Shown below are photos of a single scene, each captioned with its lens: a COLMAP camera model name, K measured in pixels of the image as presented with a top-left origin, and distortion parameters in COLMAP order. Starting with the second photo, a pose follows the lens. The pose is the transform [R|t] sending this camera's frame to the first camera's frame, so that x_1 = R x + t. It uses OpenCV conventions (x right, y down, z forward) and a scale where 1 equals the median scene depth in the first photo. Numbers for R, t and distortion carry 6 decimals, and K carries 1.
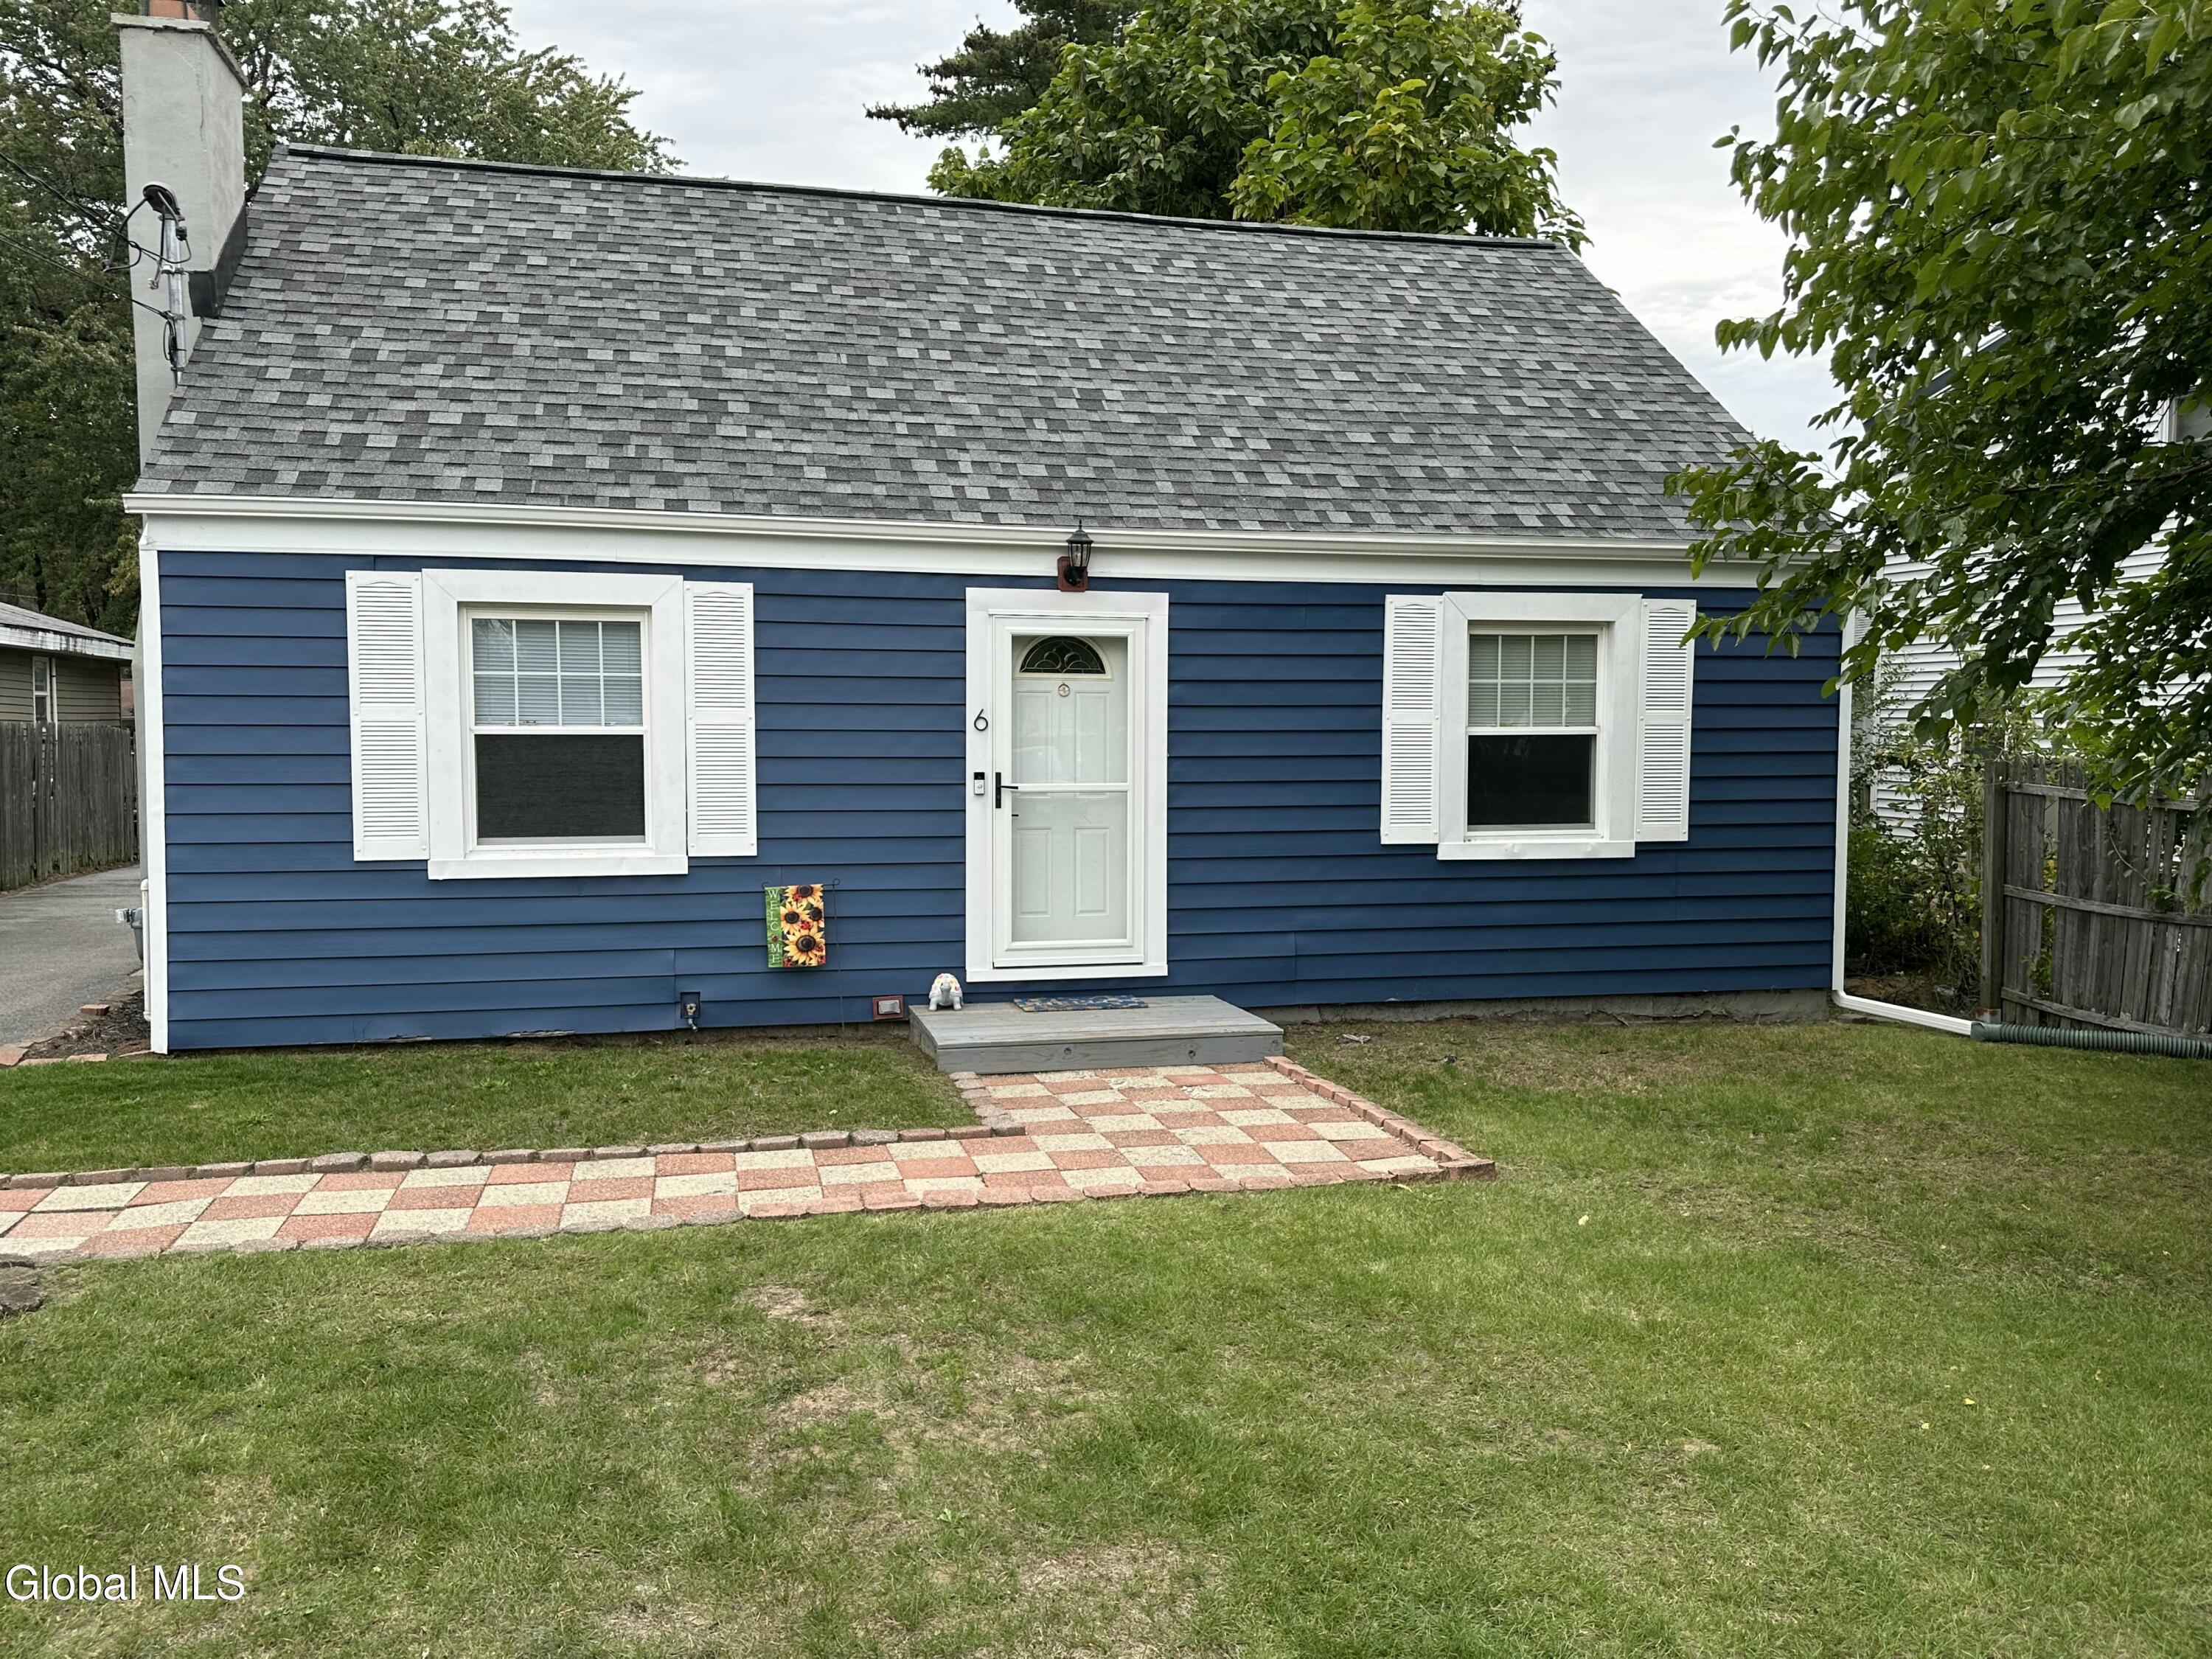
lens RADIAL K [[1739.8, 0, 1108.9], [0, 1739.8, 845.0], [0, 0, 1]] dist [0.056630, -0.048338]
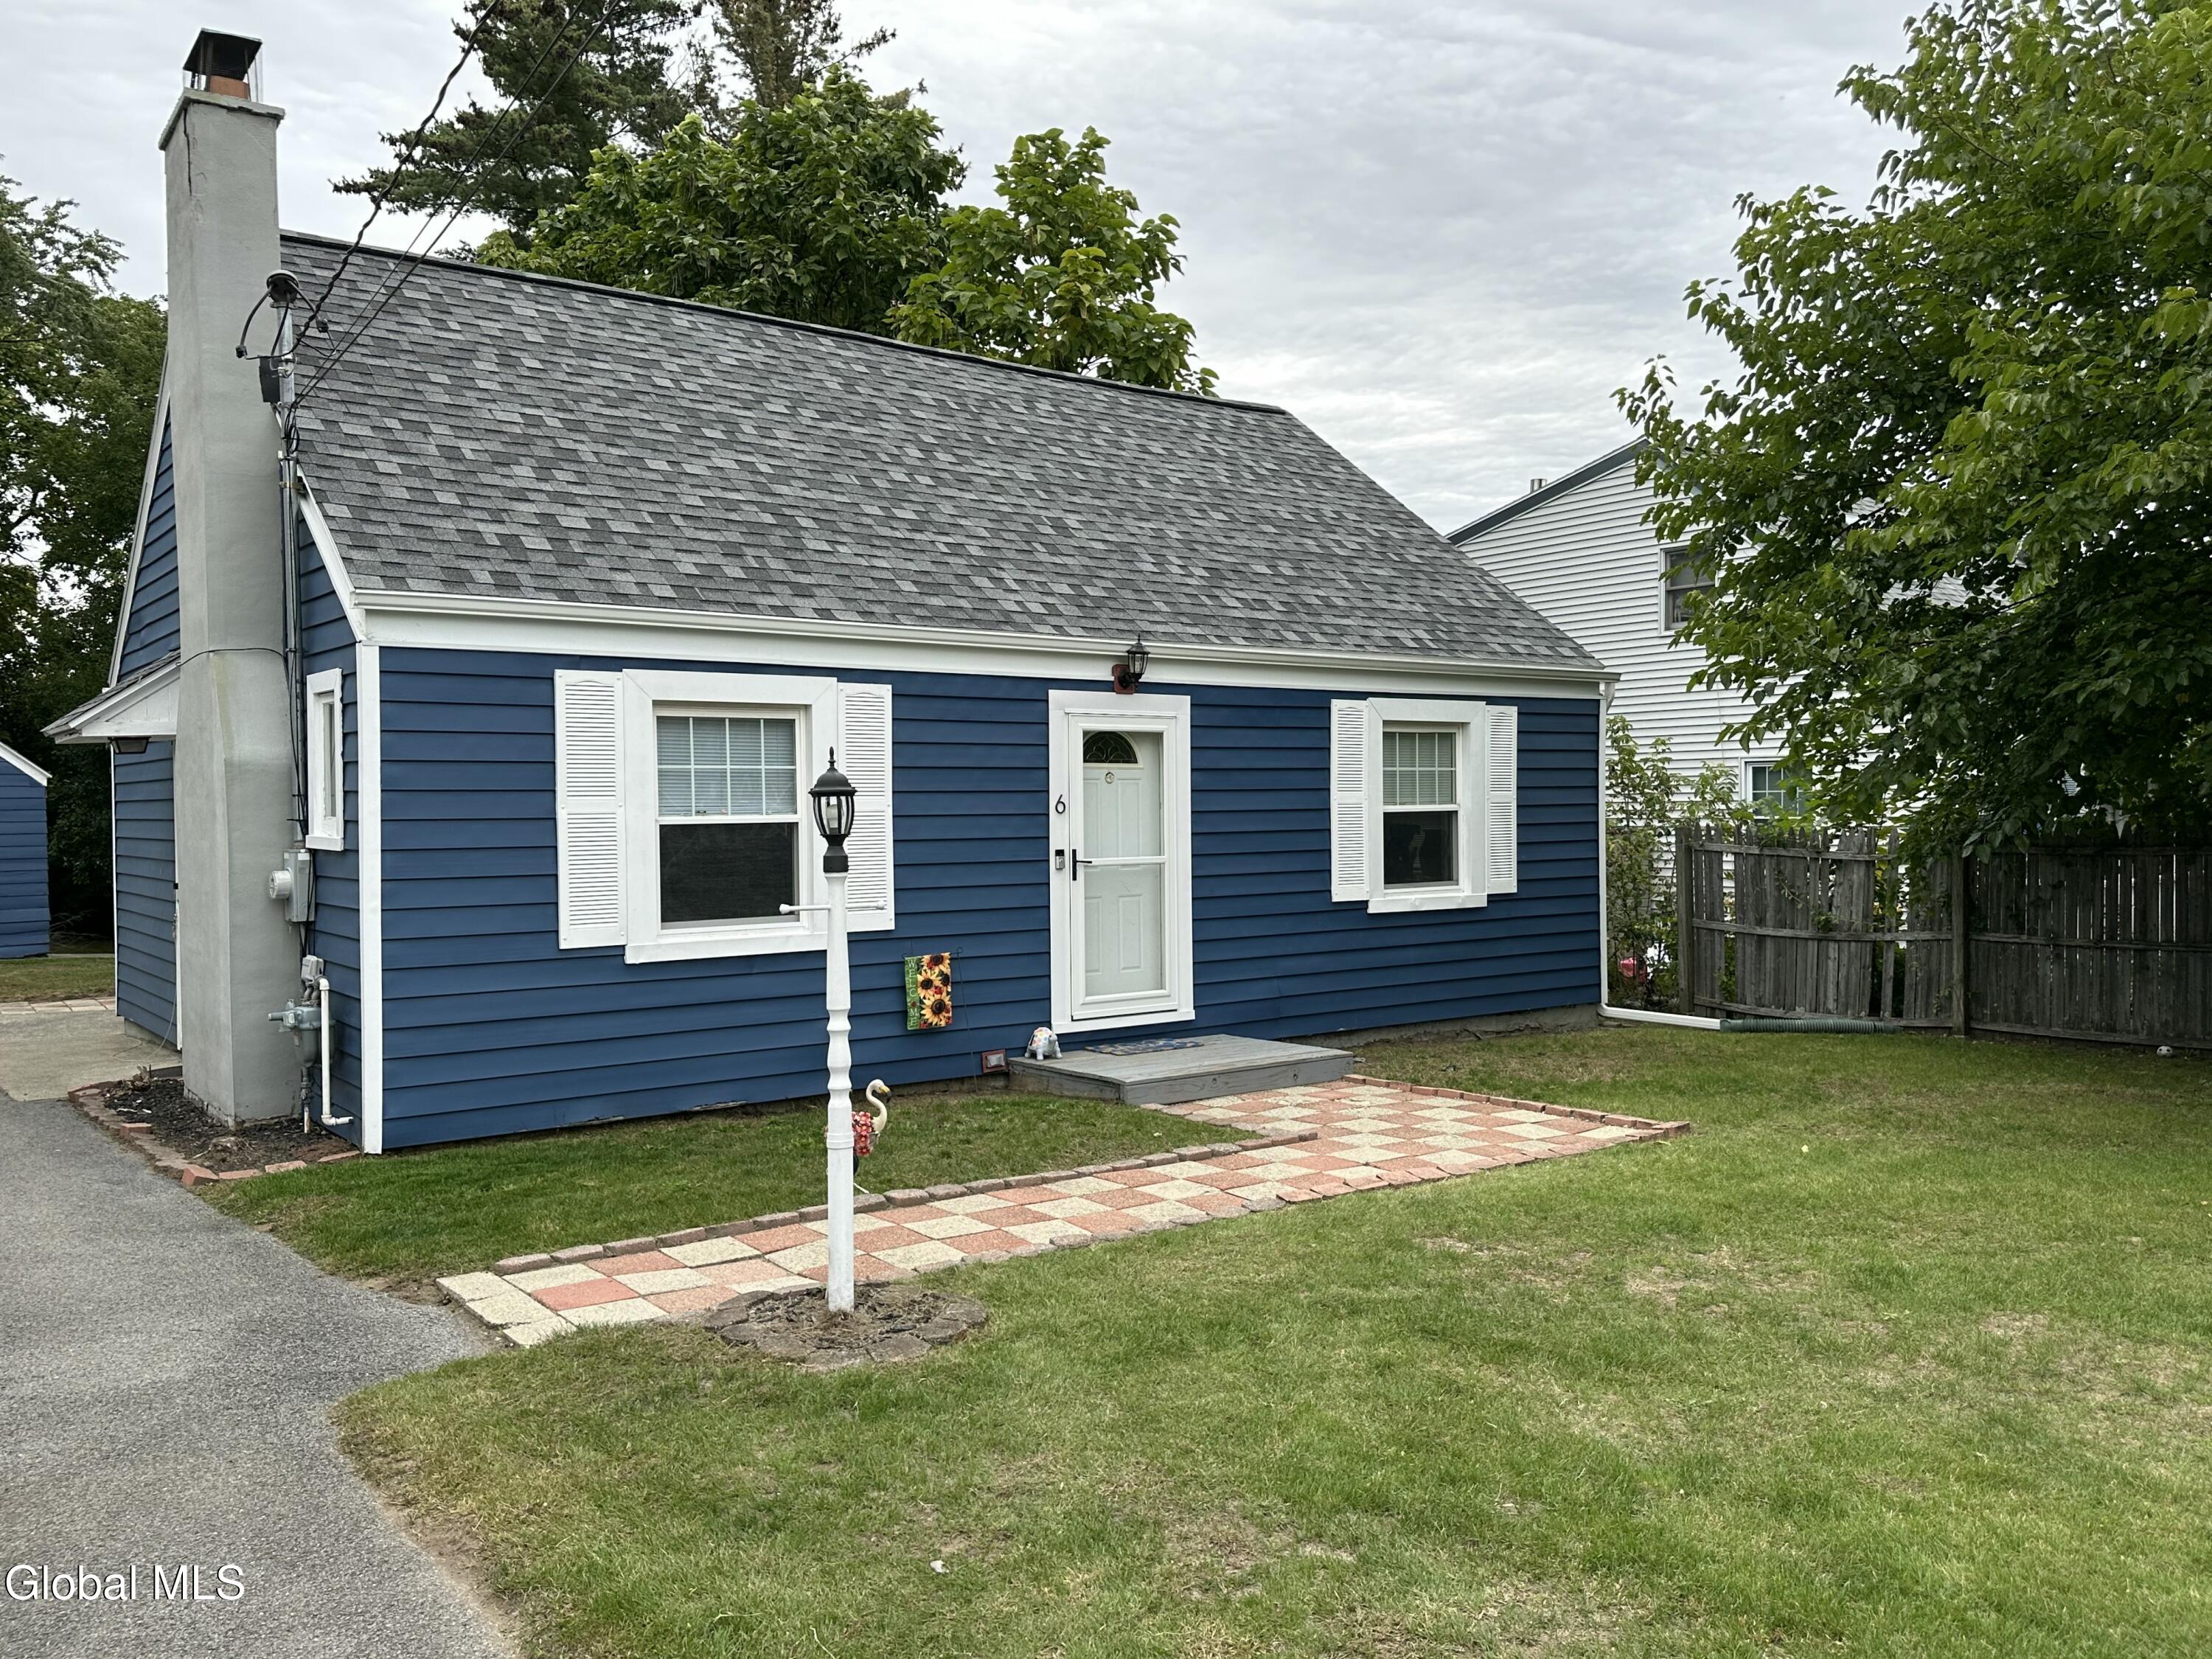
lens RADIAL K [[1739.8, 0, 1107.1], [0, 1739.8, 835.6], [0, 0, 1]] dist [0.056630, -0.048338]
pose [[0.920582, -0.019046, 0.390084, -0.490781], [0.039058, 0.998293, -0.043434, -0.000154], [-0.388591, 0.055221, 0.919754, -0.067663]]
